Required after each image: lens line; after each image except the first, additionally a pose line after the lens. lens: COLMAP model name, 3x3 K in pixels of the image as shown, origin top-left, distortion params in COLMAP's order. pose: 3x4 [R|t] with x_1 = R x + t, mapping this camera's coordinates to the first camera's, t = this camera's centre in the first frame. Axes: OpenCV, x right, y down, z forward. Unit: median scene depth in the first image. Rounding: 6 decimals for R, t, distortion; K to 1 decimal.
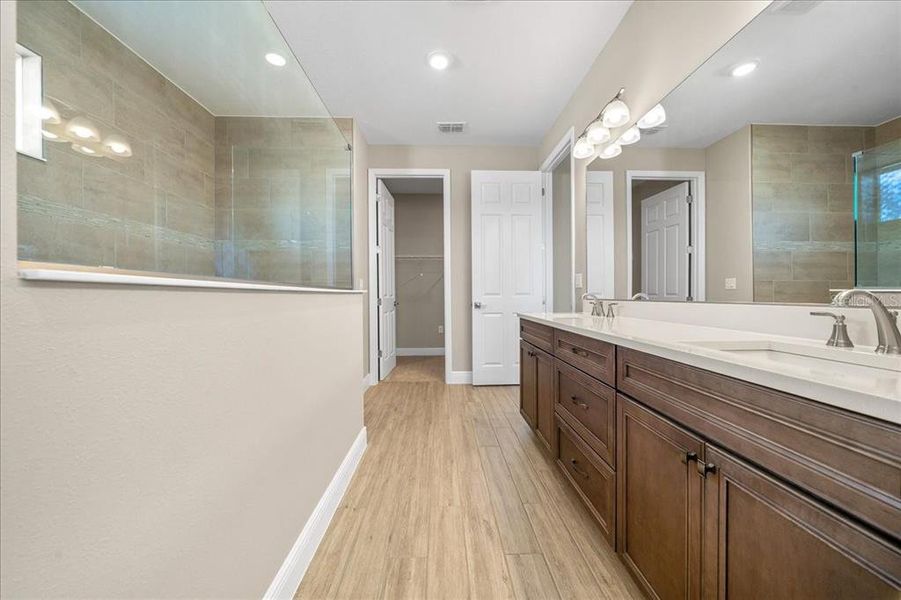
lens RADIAL K [[307.2, 0, 450.5], [0, 307.2, 300.0], [0, 0, 1]] dist [-0.004563, -0.000103]
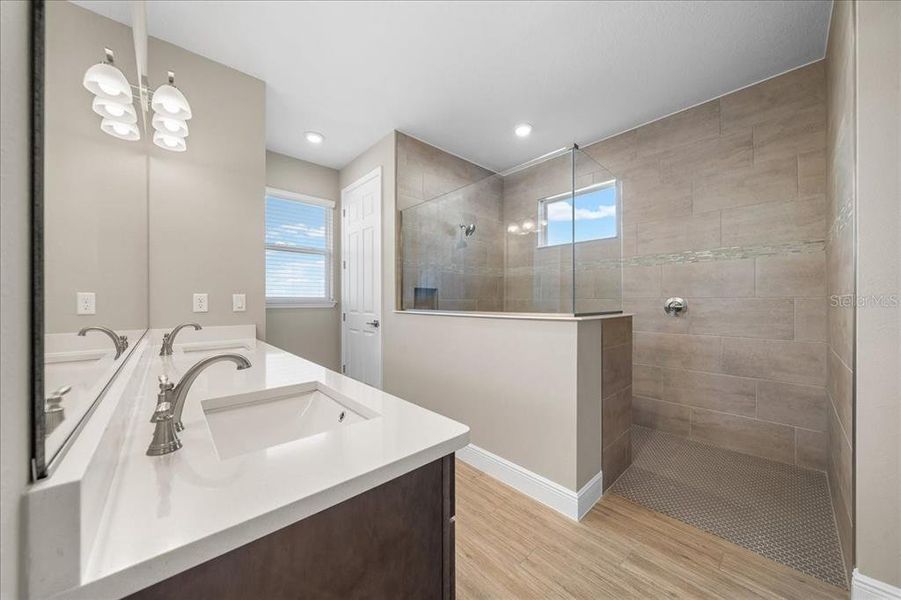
lens RADIAL K [[307.2, 0, 450.5], [0, 307.2, 300.0], [0, 0, 1]] dist [-0.004563, -0.000103]
pose [[-0.754424, 0.002810, -0.656381, 0.432020], [-0.004810, 0.999940, 0.009809, -0.073106], [0.656369, 0.010558, -0.754366, 1.283906]]
